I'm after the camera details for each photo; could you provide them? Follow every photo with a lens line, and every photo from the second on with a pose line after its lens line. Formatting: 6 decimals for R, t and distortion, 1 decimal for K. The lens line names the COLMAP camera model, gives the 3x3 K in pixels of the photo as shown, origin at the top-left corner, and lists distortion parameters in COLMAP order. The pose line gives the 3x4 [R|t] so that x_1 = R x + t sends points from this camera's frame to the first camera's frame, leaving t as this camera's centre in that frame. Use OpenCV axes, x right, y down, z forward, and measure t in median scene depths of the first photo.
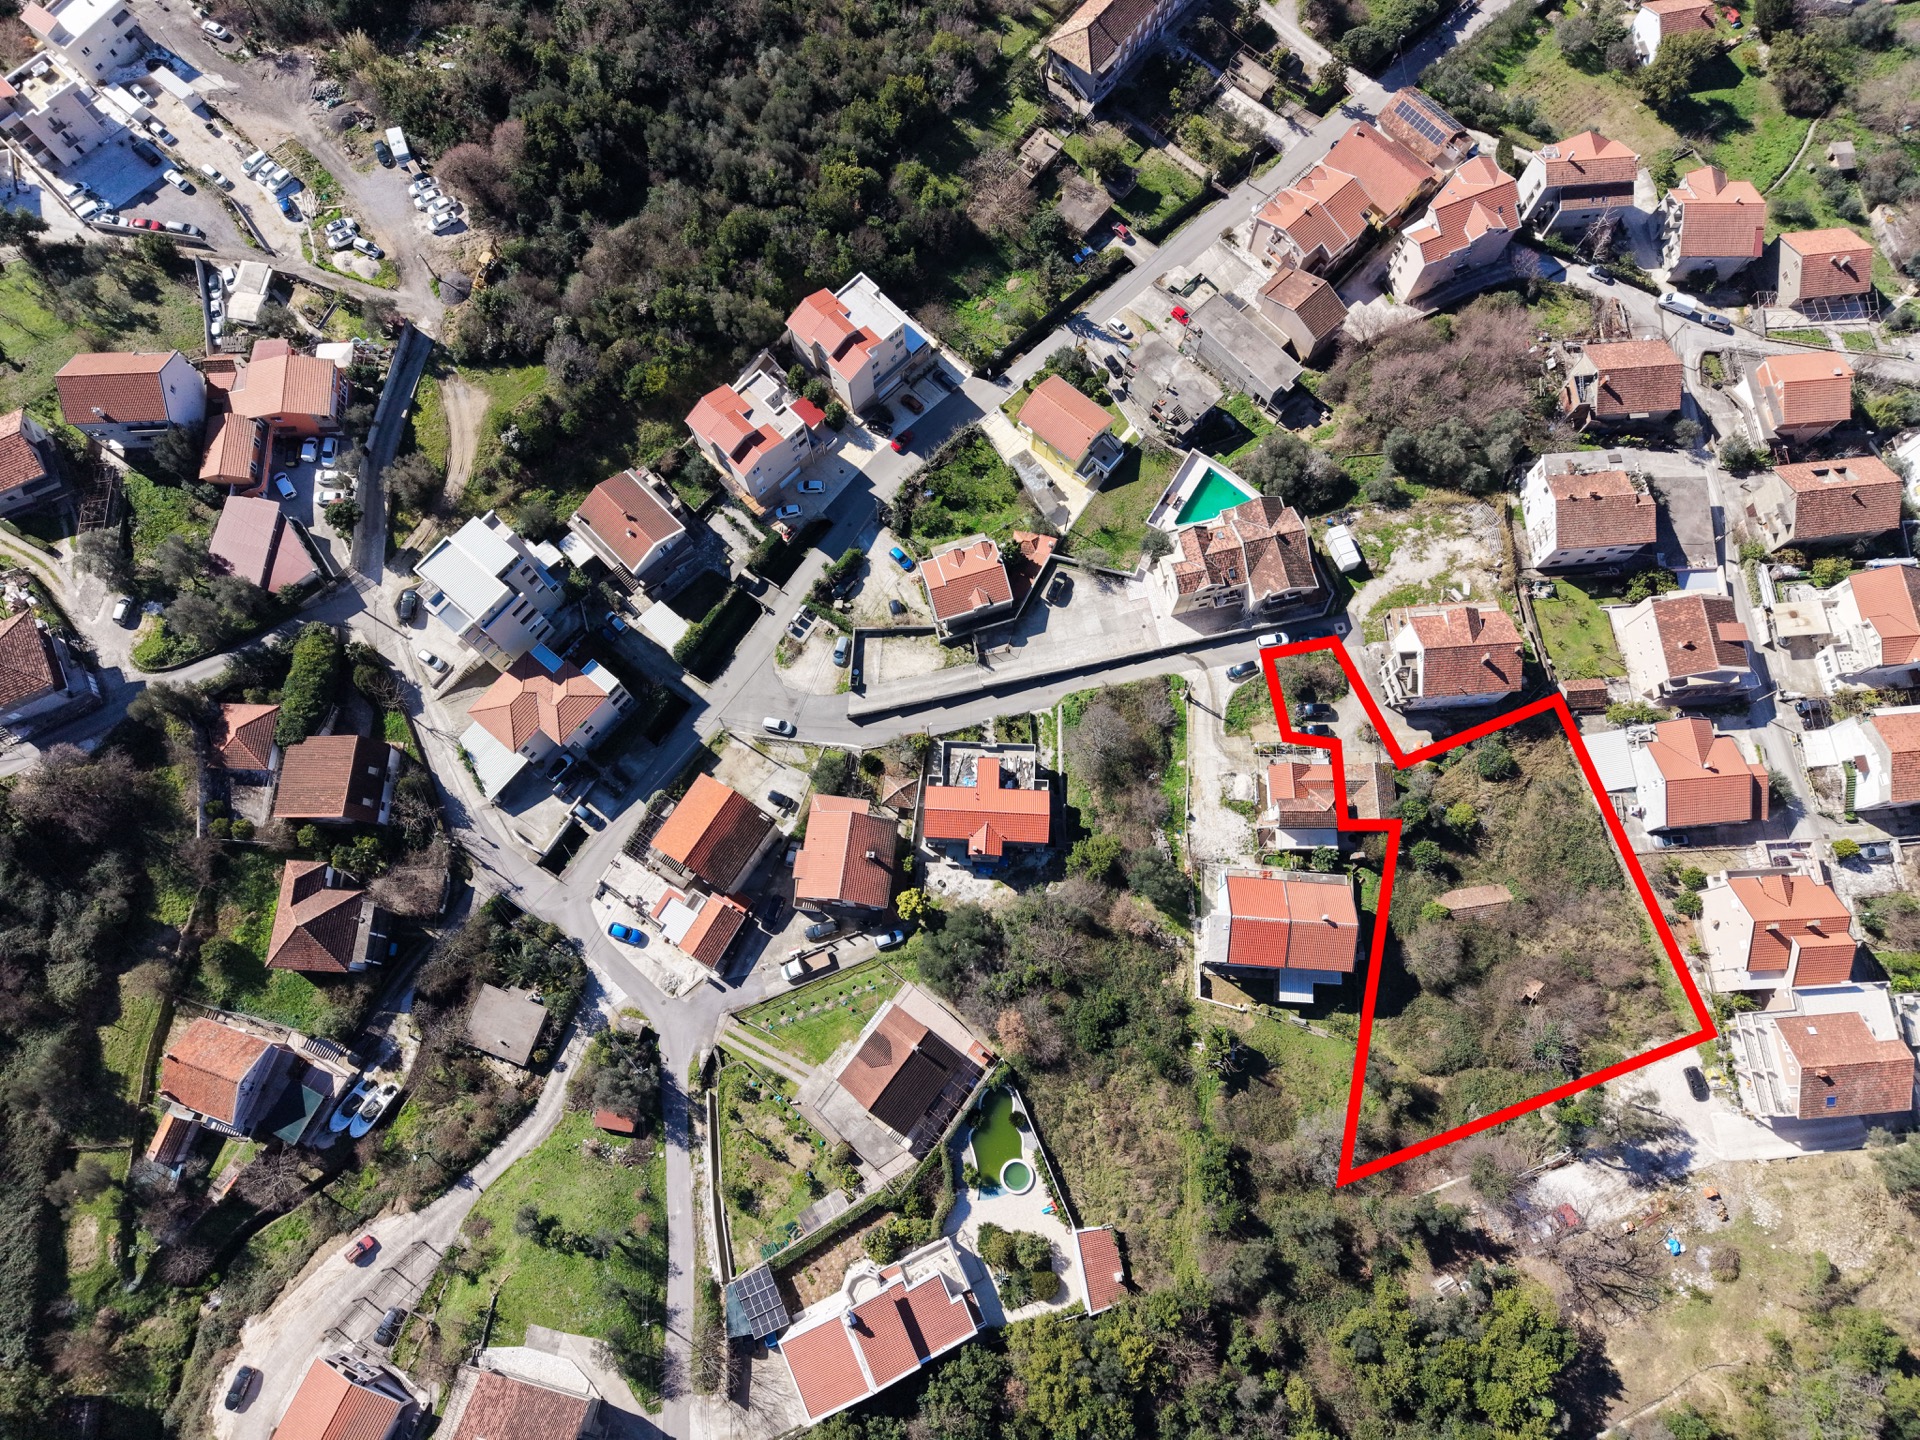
lens RADIAL K [[1289.2, 0, 952.4], [0, 1289.2, 730.9], [0, 0, 1]] dist [0.019412, -0.017304]
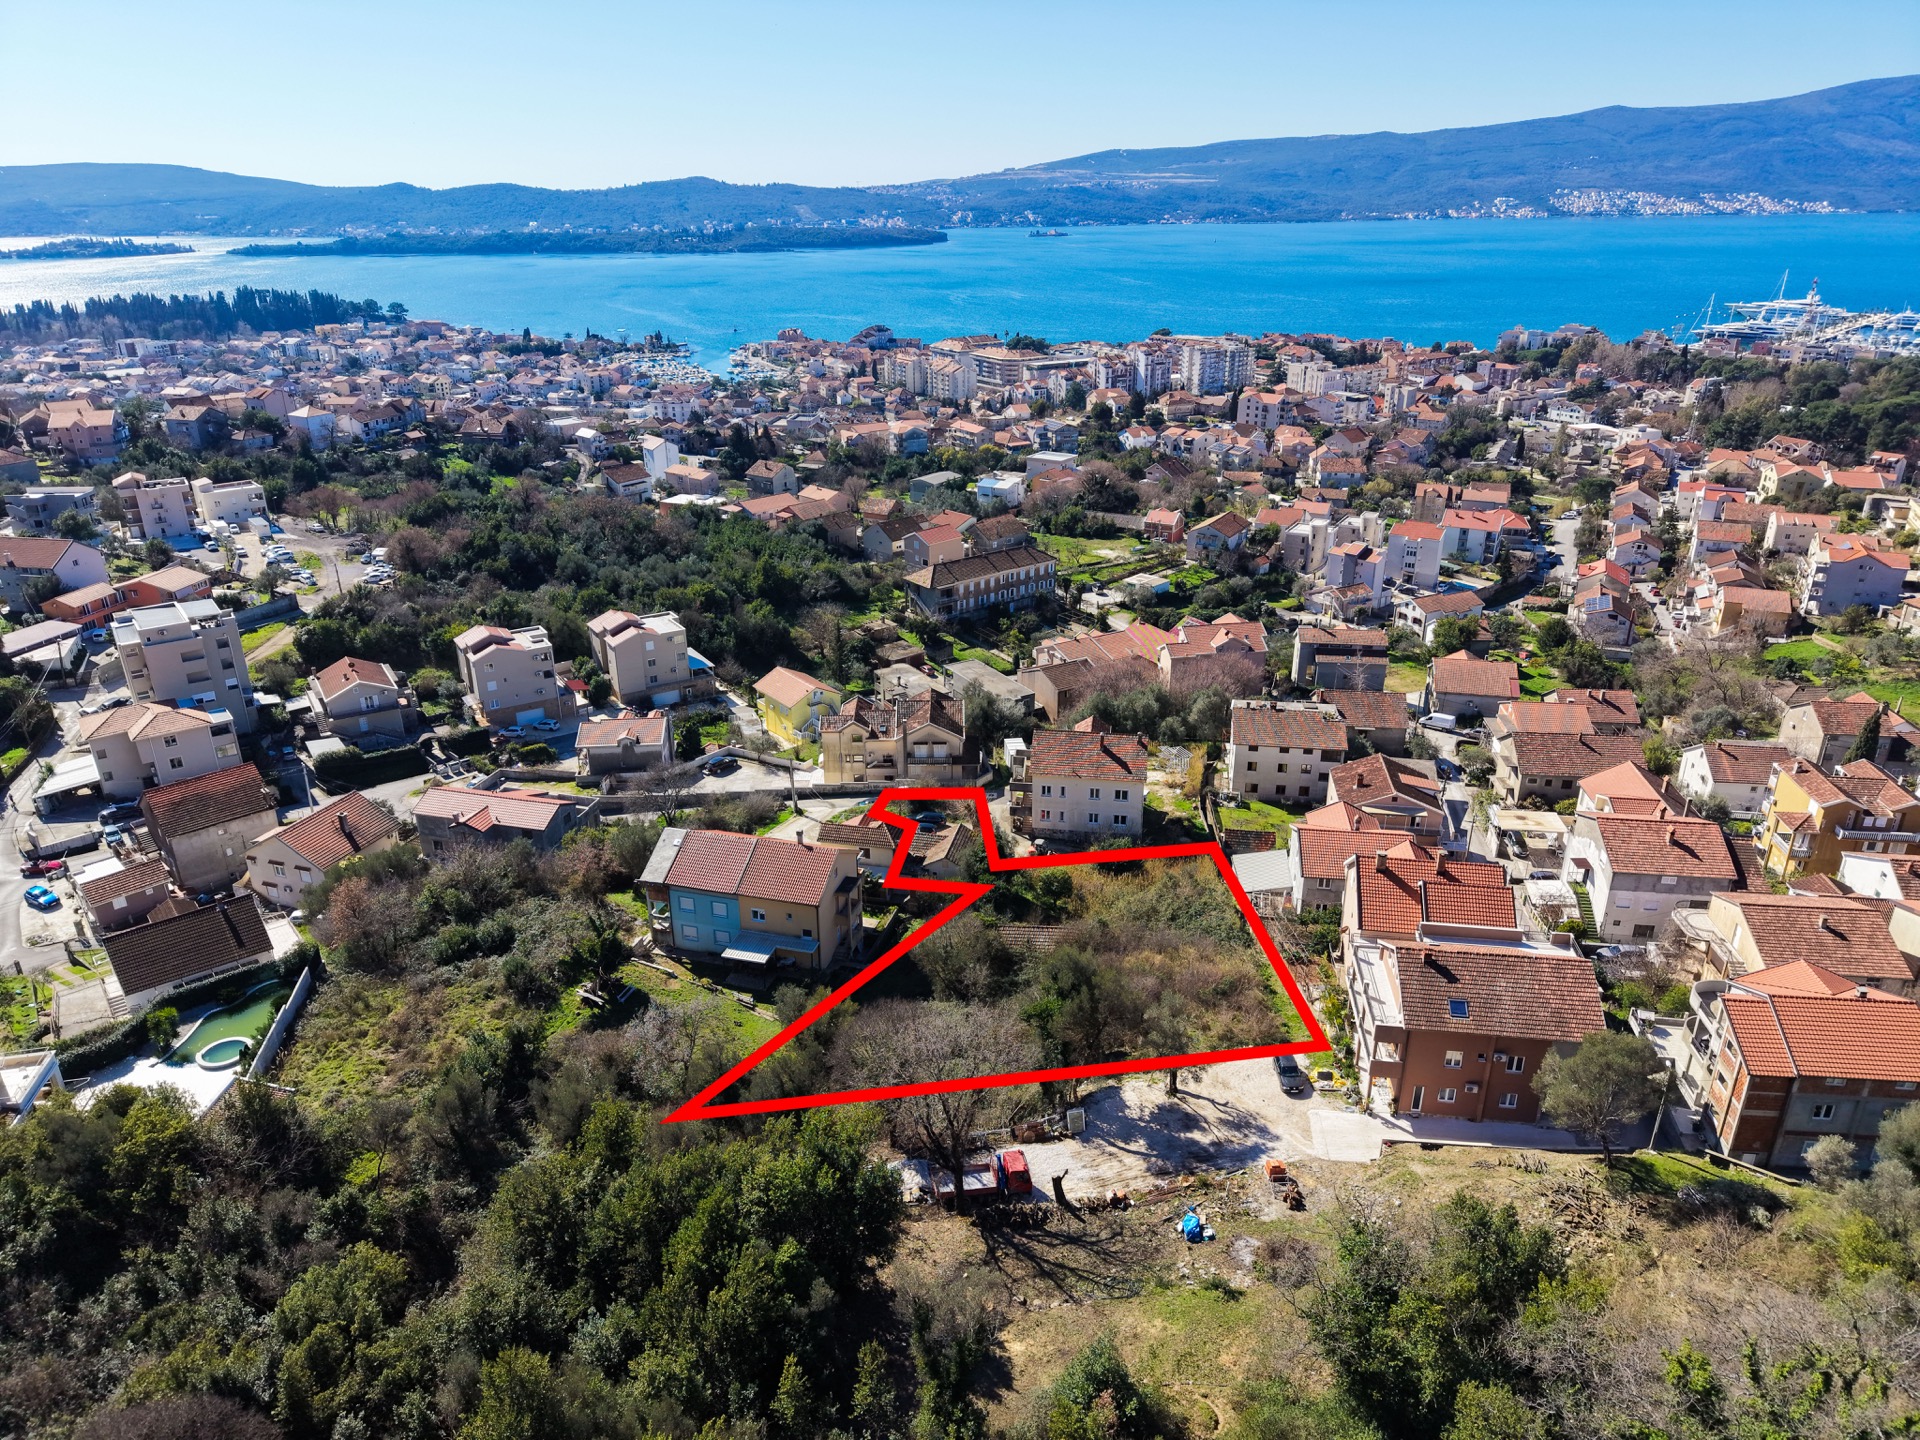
lens RADIAL K [[1289.2, 0, 962.1], [0, 1289.2, 721.0], [0, 0, 1]] dist [0.019412, -0.017304]
pose [[0.976090, 0.084351, -0.200331, 0.474250], [-0.209529, 0.610361, -0.763909, 0.594845], [0.057838, 0.787619, 0.613442, 0.435751]]
